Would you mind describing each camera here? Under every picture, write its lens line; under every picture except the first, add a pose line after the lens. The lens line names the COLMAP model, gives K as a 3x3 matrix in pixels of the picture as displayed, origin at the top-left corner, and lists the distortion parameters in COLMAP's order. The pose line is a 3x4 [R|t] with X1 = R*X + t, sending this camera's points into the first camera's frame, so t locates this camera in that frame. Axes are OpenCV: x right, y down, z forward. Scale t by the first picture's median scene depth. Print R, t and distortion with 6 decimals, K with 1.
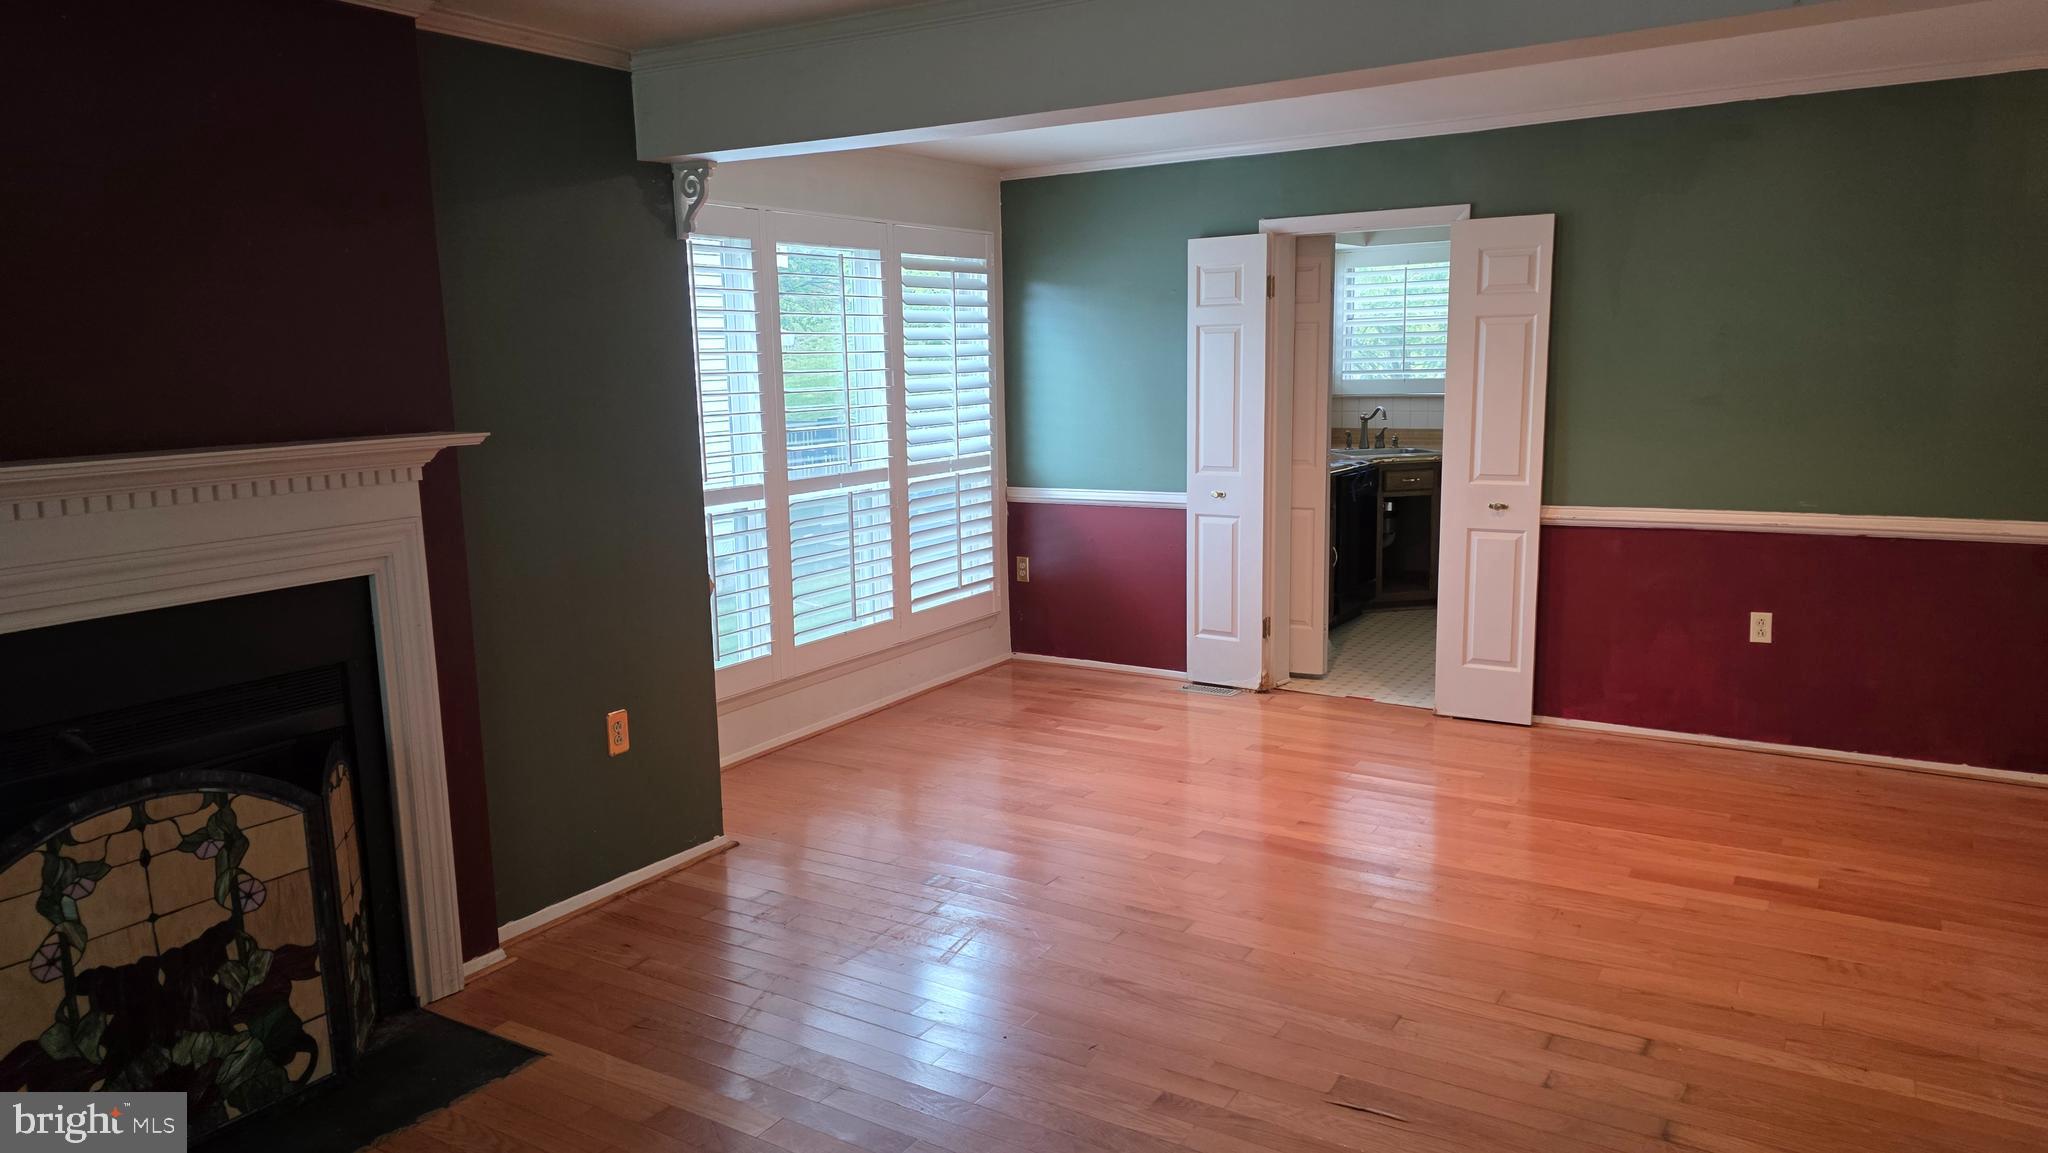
lens RADIAL K [[1330.3, 0, 1022.2], [0, 1330.3, 572.7], [0, 0, 1]] dist [-0.000435, 0.000275]
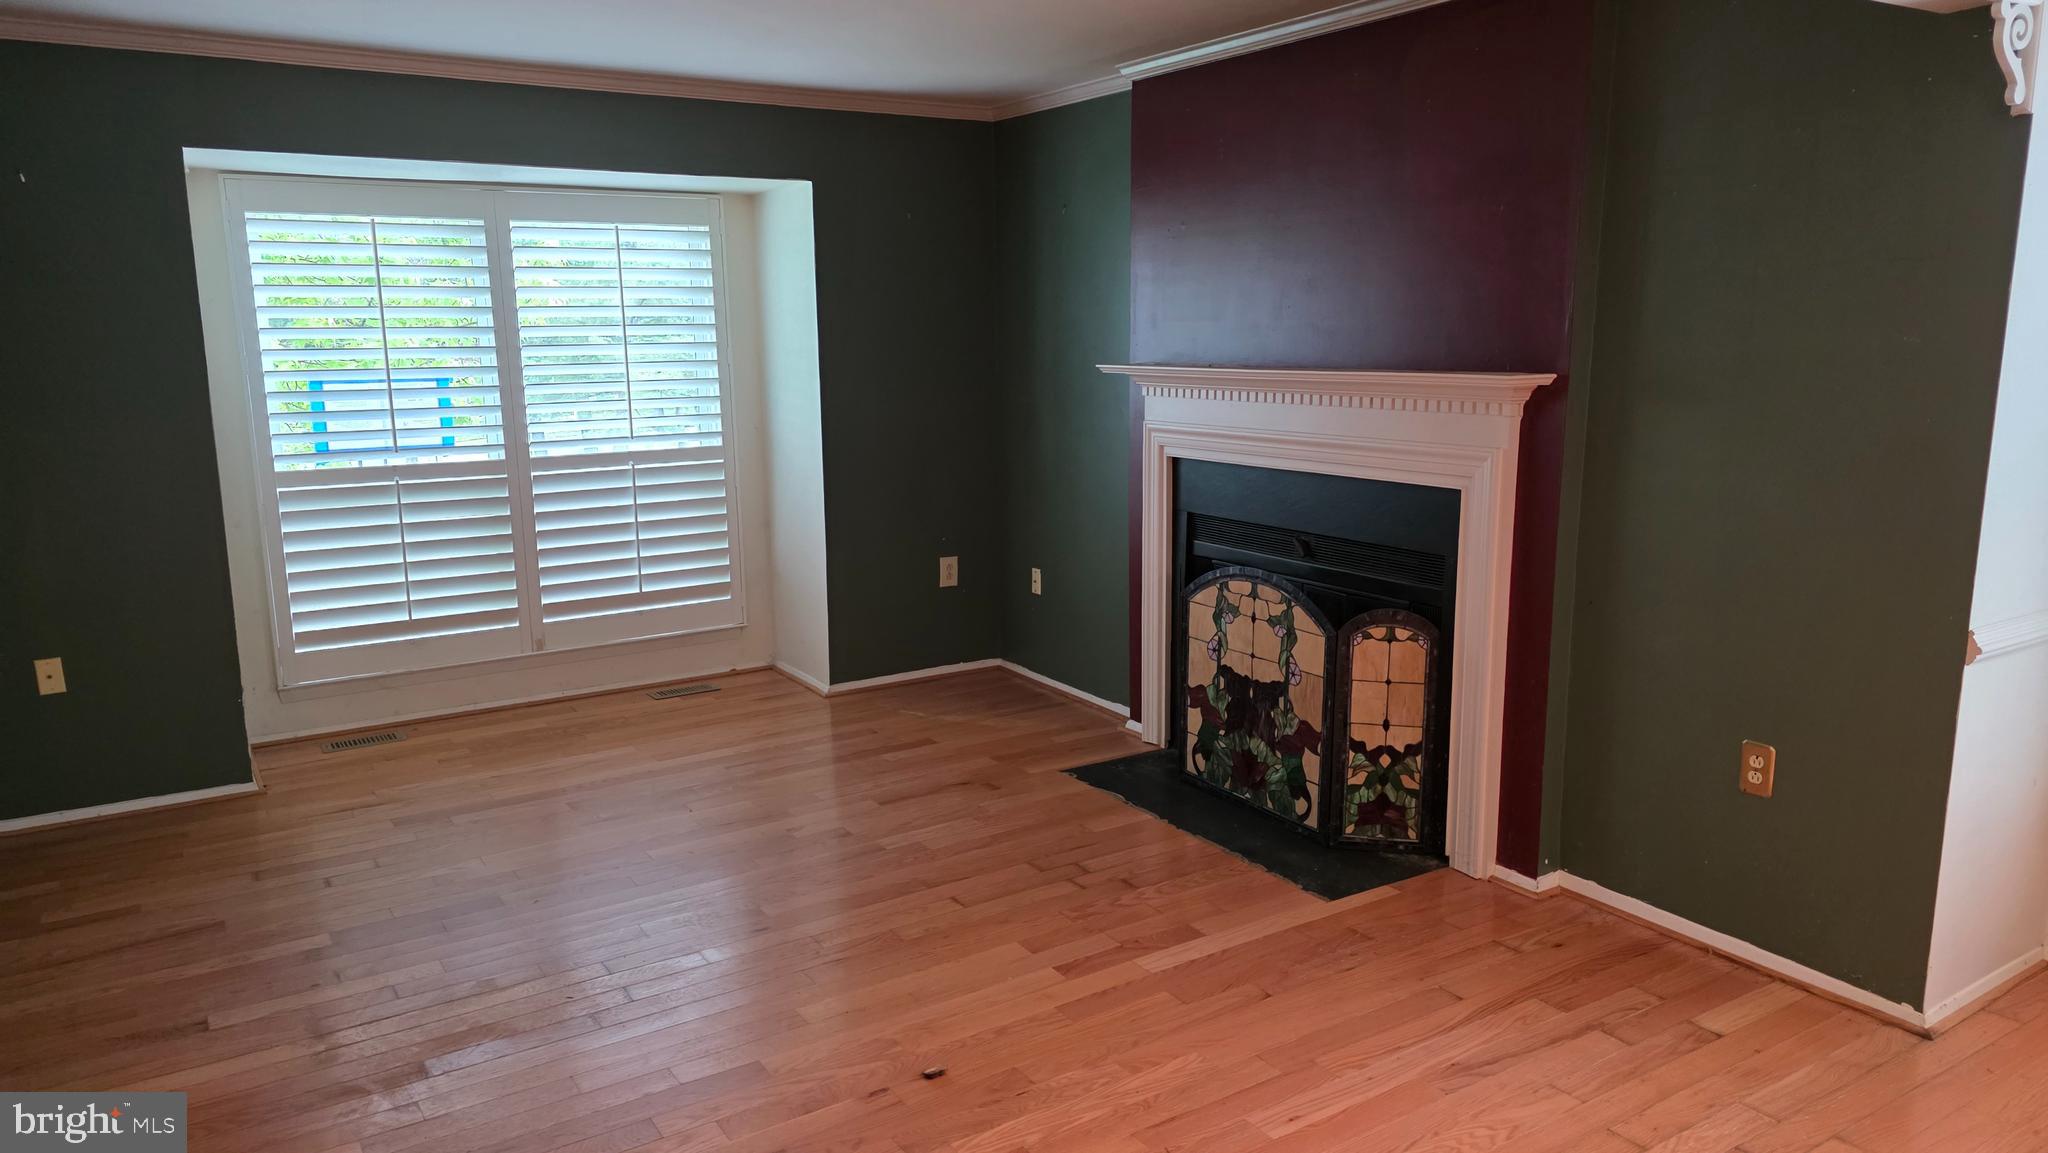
lens RADIAL K [[1330.3, 0, 1023.0], [0, 1330.3, 582.7], [0, 0, 1]] dist [-0.000435, 0.000275]
pose [[-0.438990, 0.188881, -0.878414, 0.832698], [-0.122673, 0.955899, 0.266848, -0.212349], [0.890078, 0.224901, -0.396460, 1.304746]]
